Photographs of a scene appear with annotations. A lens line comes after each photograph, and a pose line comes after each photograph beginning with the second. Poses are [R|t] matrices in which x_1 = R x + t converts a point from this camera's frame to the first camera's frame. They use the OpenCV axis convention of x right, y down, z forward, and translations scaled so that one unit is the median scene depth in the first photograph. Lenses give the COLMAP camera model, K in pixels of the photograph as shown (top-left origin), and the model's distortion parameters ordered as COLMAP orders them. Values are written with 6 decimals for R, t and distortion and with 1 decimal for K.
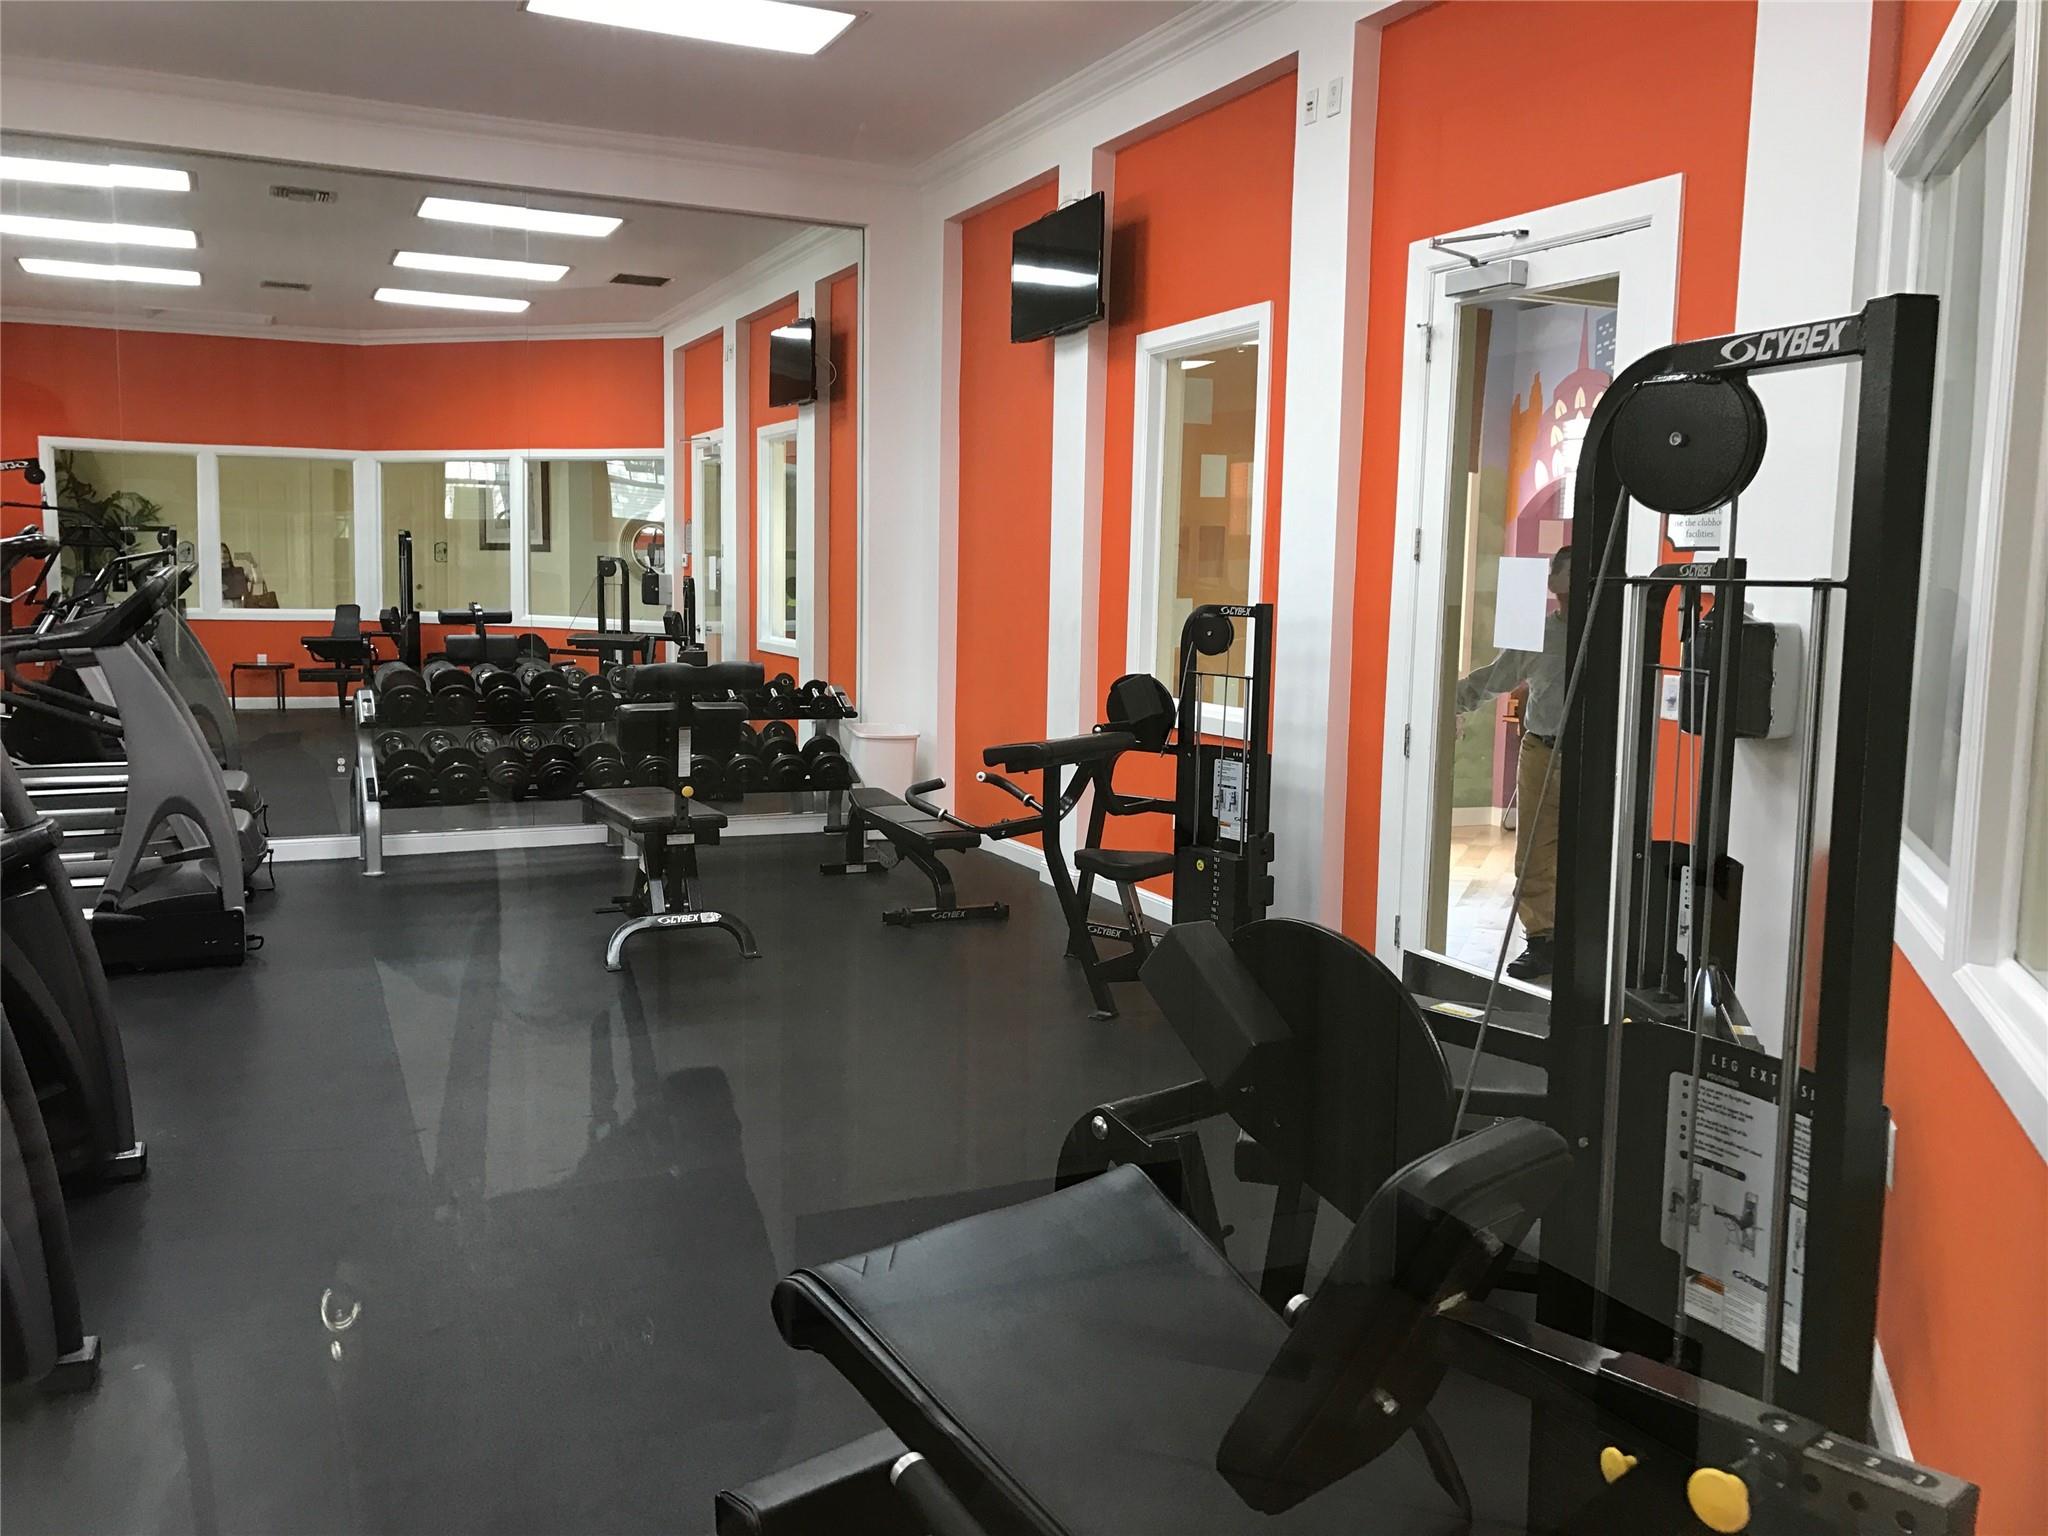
lens RADIAL K [[1694.2, 0, 1080.4], [0, 1694.2, 772.7], [0, 0, 1]] dist [0.043889, -0.154899]
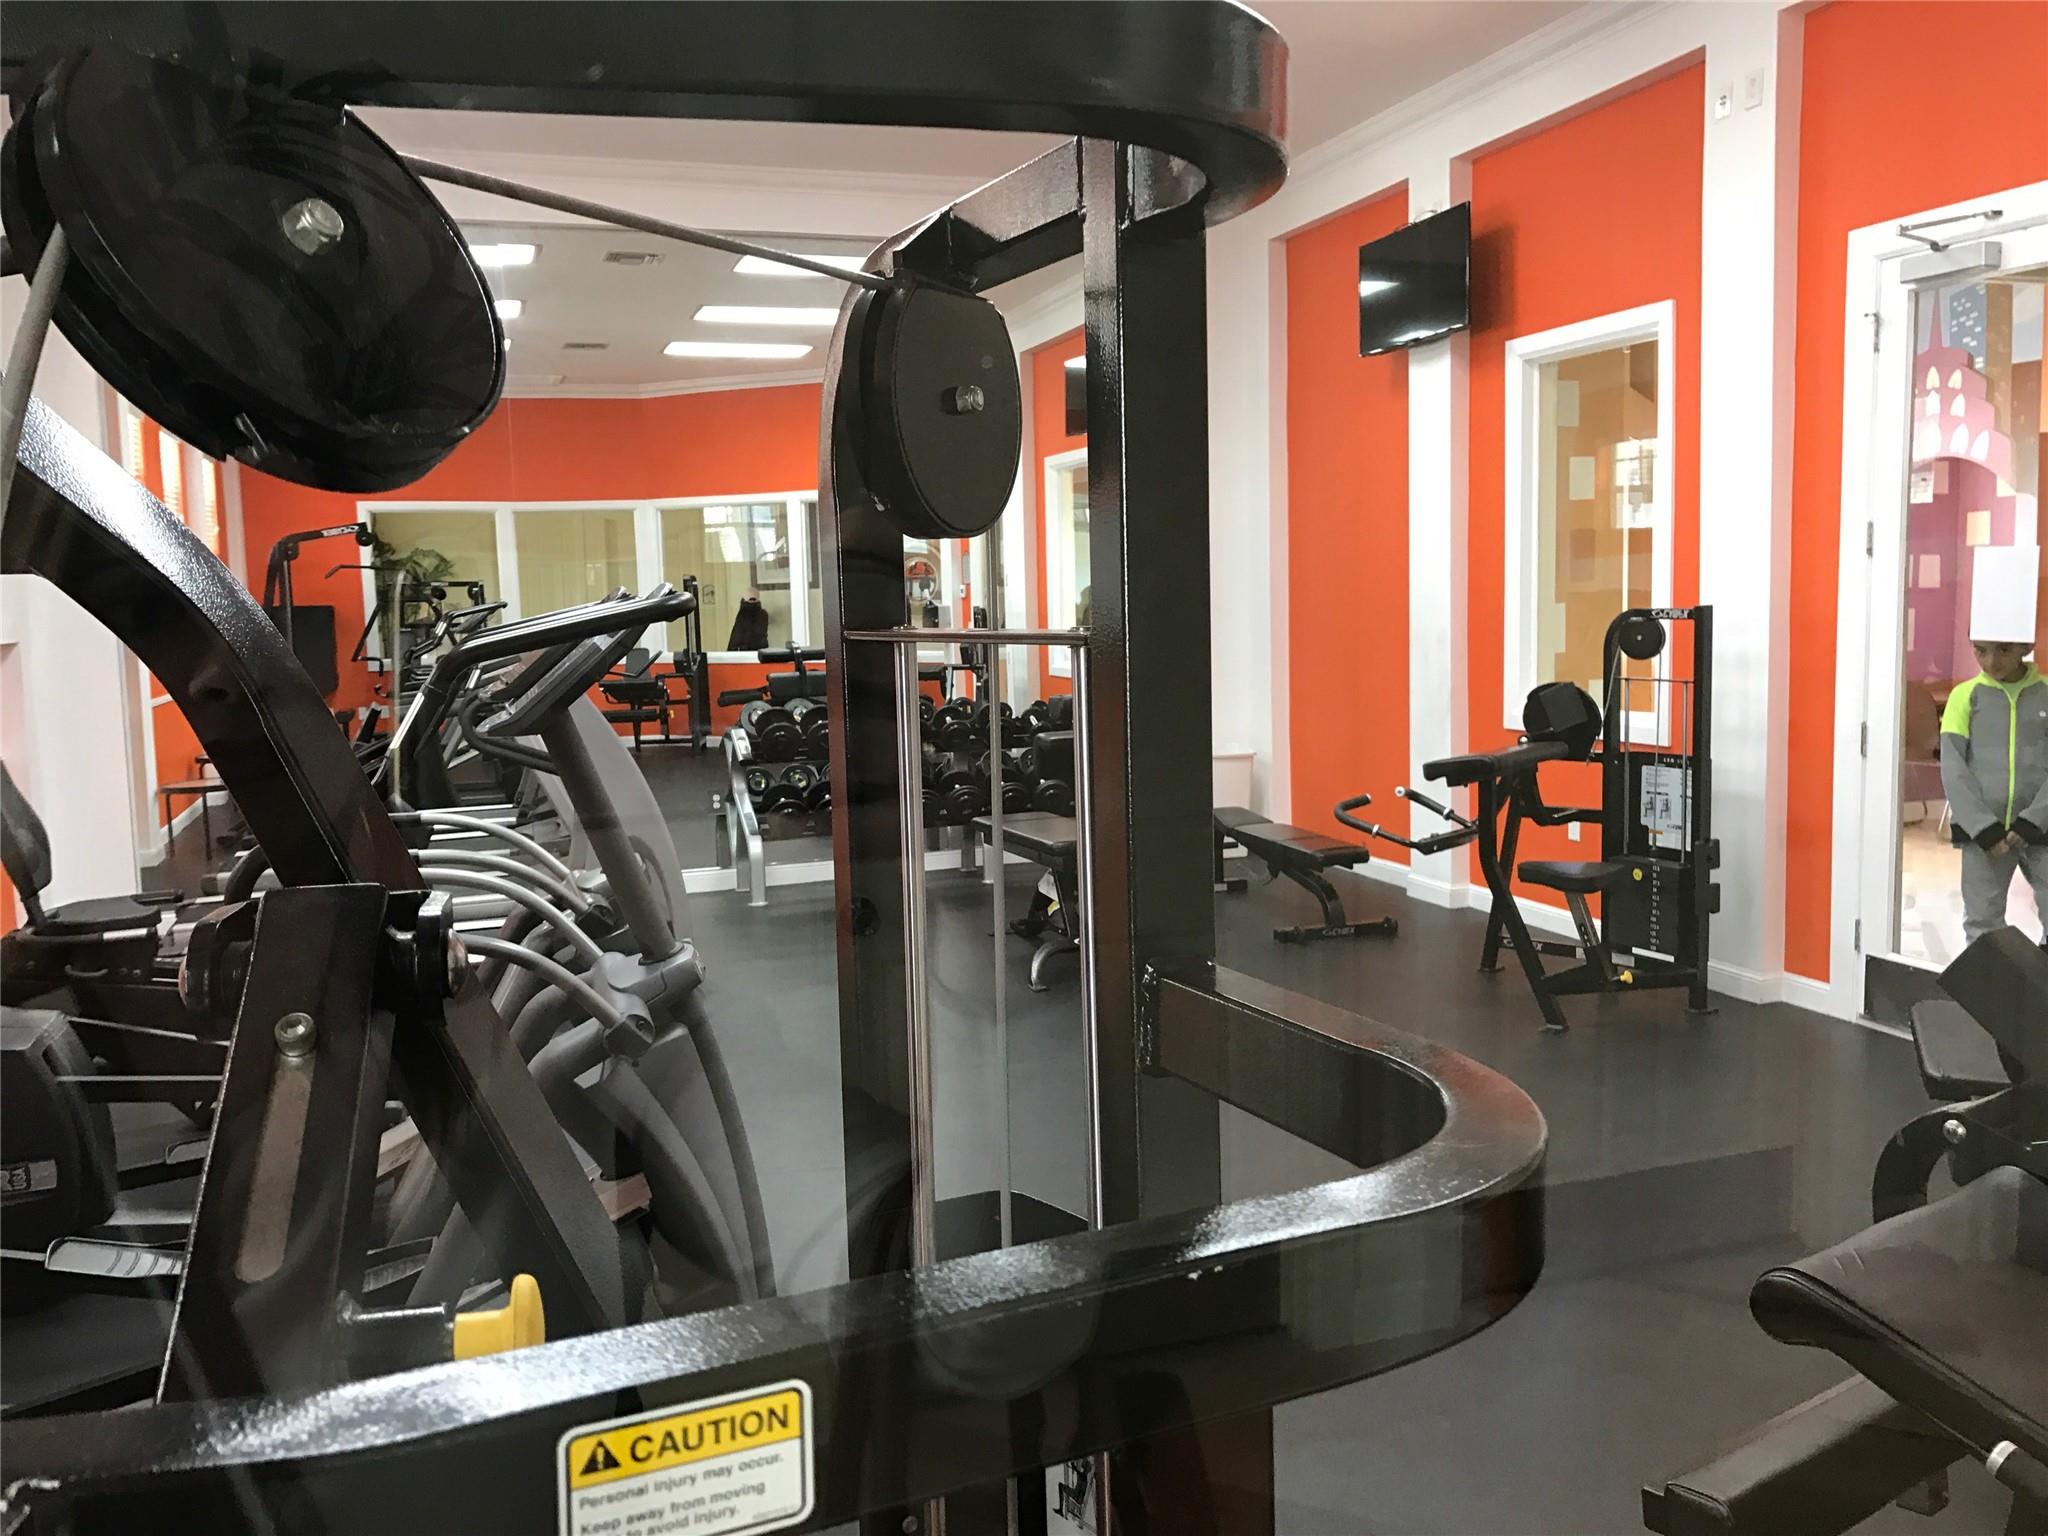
lens RADIAL K [[1716.3, 0, 1024.0], [0, 1716.3, 768.0], [0, 0, 1]] dist [-0.006103, -0.014657]
pose [[0.991463, -0.034594, -0.125714, -0.130297], [0.032909, 0.999339, -0.015461, -0.002846], [0.126165, 0.011192, 0.991946, -0.025560]]
